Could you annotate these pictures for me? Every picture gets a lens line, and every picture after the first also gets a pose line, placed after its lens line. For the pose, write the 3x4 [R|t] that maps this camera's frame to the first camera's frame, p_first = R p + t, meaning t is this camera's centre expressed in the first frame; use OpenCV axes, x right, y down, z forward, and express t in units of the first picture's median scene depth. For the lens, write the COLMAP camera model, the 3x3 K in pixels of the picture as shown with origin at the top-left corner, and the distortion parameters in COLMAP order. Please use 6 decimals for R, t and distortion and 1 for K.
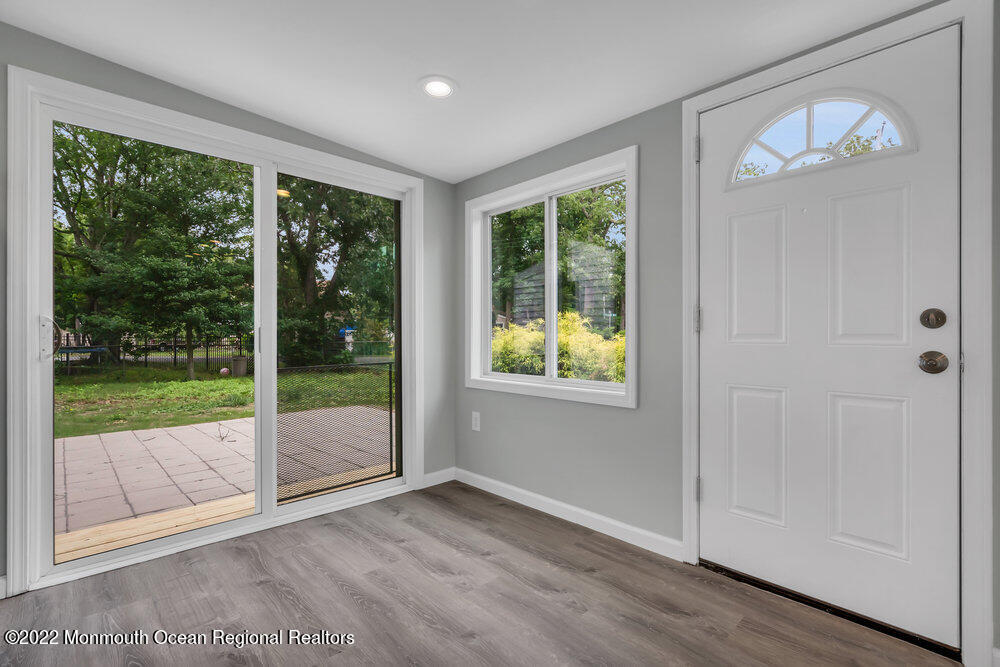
lens RADIAL K [[458.7, 0, 498.7], [0, 458.7, 333.1], [0, 0, 1]] dist [-0.002552, -0.000442]
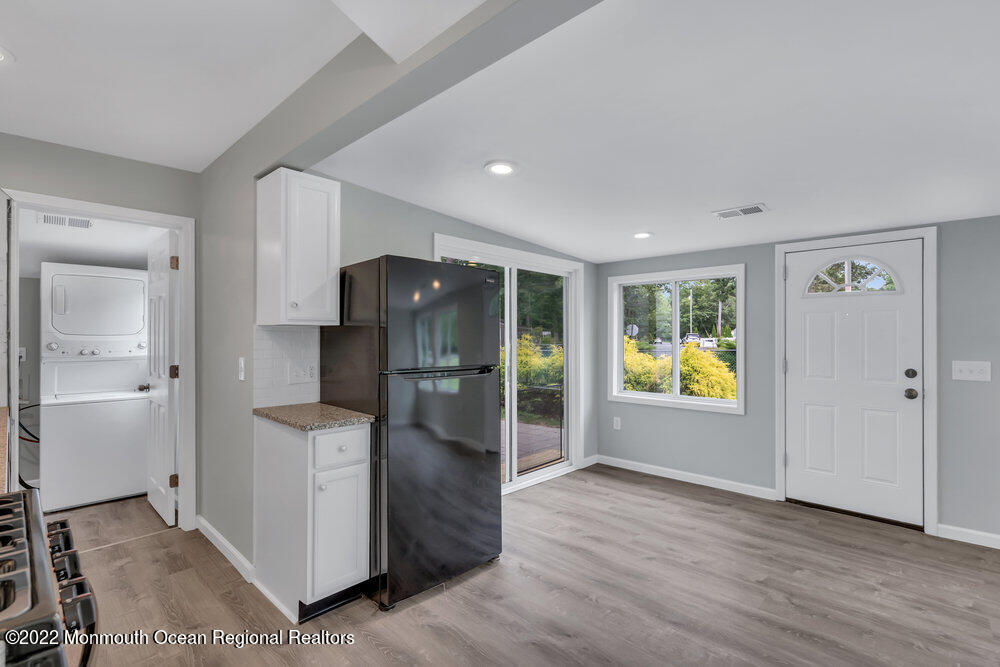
lens RADIAL K [[458.7, 0, 500.7], [0, 458.7, 333.5], [0, 0, 1]] dist [-0.002552, -0.000442]
pose [[0.998815, 0.003254, 0.048555, -0.742345], [-0.003040, 0.999985, -0.004472, -0.141056], [-0.048569, 0.004320, 0.998811, -0.724075]]
